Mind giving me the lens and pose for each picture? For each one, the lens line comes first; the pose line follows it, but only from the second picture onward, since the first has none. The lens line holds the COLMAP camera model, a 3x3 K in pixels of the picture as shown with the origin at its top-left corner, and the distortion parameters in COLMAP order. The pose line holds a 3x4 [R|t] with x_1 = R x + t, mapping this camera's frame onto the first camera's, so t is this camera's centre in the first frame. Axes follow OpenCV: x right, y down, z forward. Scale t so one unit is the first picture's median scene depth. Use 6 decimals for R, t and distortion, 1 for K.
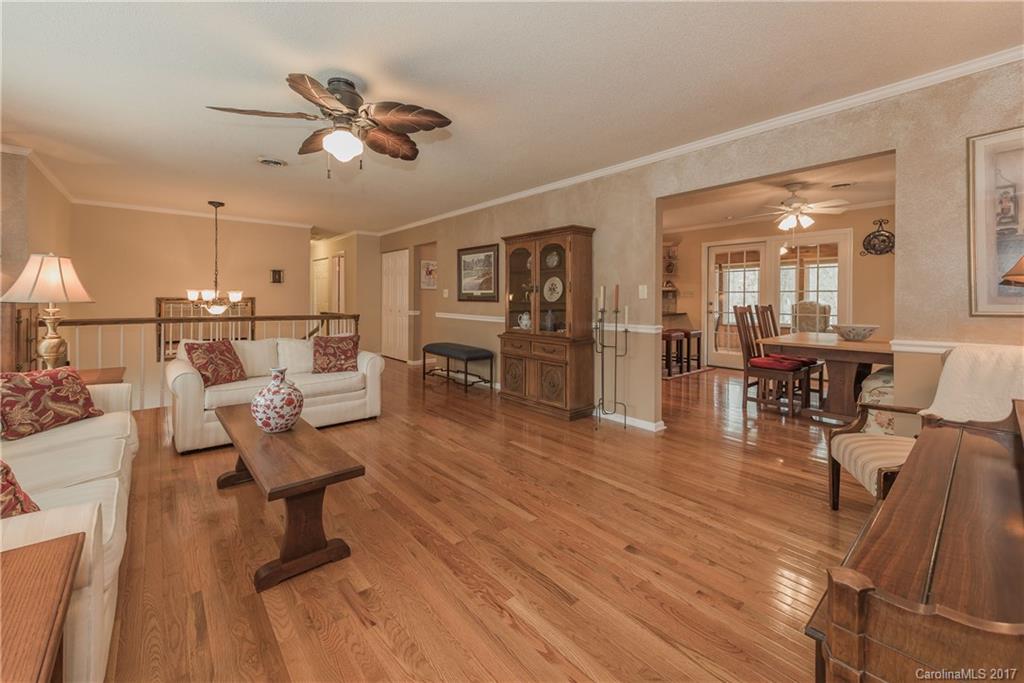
lens RADIAL K [[412.8, 0, 509.0], [0, 412.8, 311.6], [0, 0, 1]] dist [-0.001163, -0.000094]
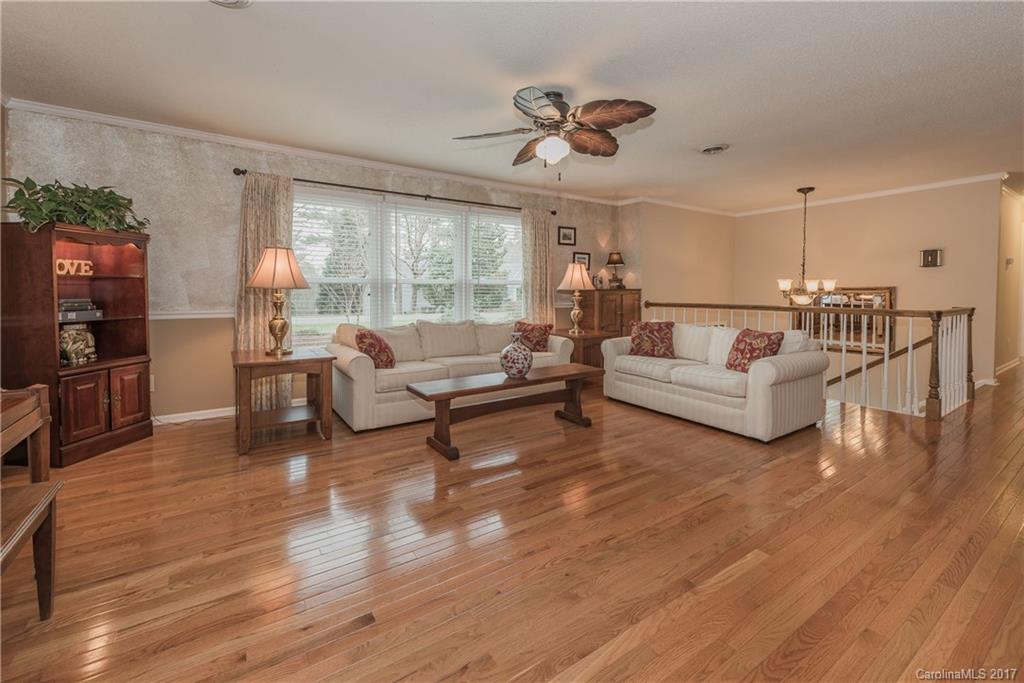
lens RADIAL K [[433.3, 0, 543.3], [0, 433.3, 306.6], [0, 0, 1]] dist [0.000858, -0.000050]
pose [[-0.103030, 0.027251, -0.994305, 0.648861], [-0.030572, 0.999066, 0.030549, -0.001933], [0.994208, 0.033545, -0.102101, 0.885529]]
